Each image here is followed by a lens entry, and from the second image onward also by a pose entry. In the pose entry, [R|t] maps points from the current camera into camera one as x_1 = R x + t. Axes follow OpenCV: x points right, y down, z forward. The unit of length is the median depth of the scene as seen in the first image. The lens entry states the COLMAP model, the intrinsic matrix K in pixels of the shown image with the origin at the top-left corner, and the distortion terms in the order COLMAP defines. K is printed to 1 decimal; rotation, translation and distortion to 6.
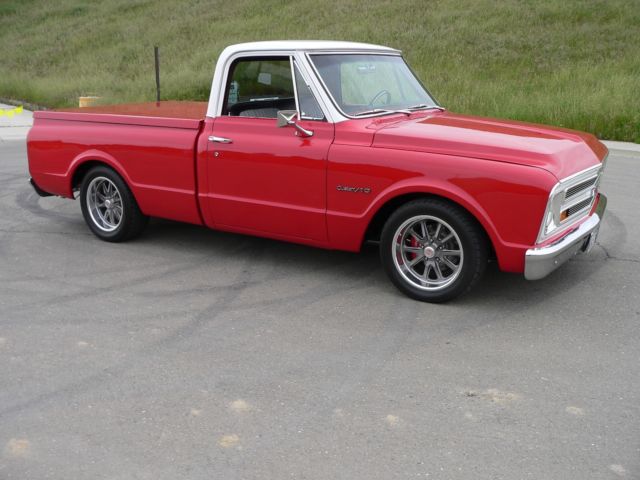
lens RADIAL K [[674.9, 0, 313.6], [0, 674.9, 240.8], [0, 0, 1]] dist [-0.126322, 0.000000]
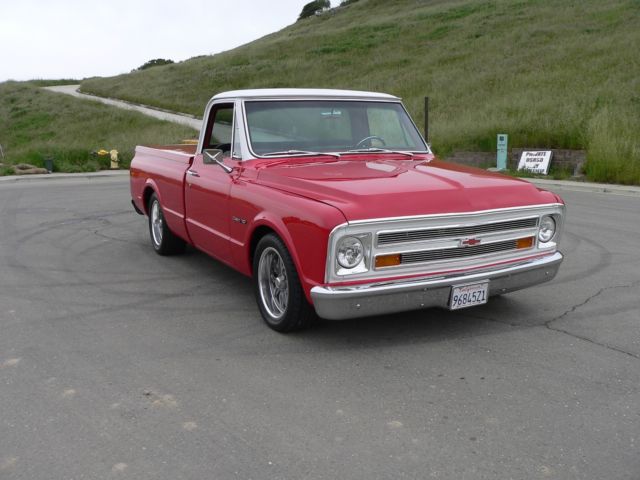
lens RADIAL K [[674.9, 0, 318.1], [0, 674.9, 244.2], [0, 0, 1]] dist [-0.126322, 0.000000]
pose [[0.870793, 0.096097, -0.482167, 0.515240], [-0.129205, 0.990970, -0.035840, -0.009355], [0.474369, 0.093507, 0.875346, 0.060124]]
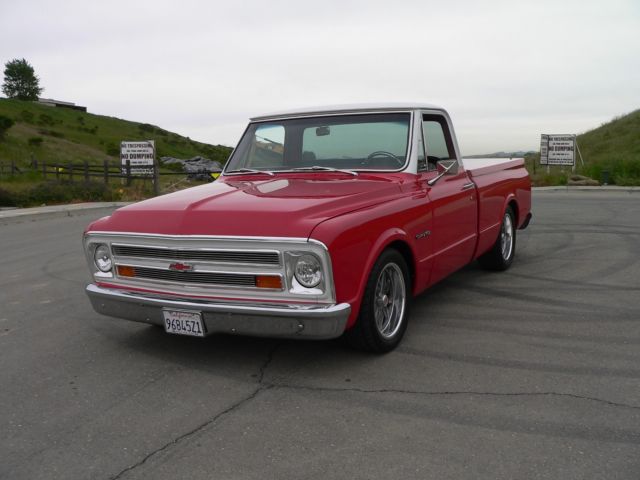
lens RADIAL K [[674.9, 0, 318.2], [0, 674.9, 243.6], [0, 0, 1]] dist [-0.126322, 0.000000]
pose [[0.035191, 0.150341, -0.988008, 0.974748], [-0.213912, 0.966841, 0.139501, -0.200888], [0.976219, 0.206438, 0.066184, 0.828062]]
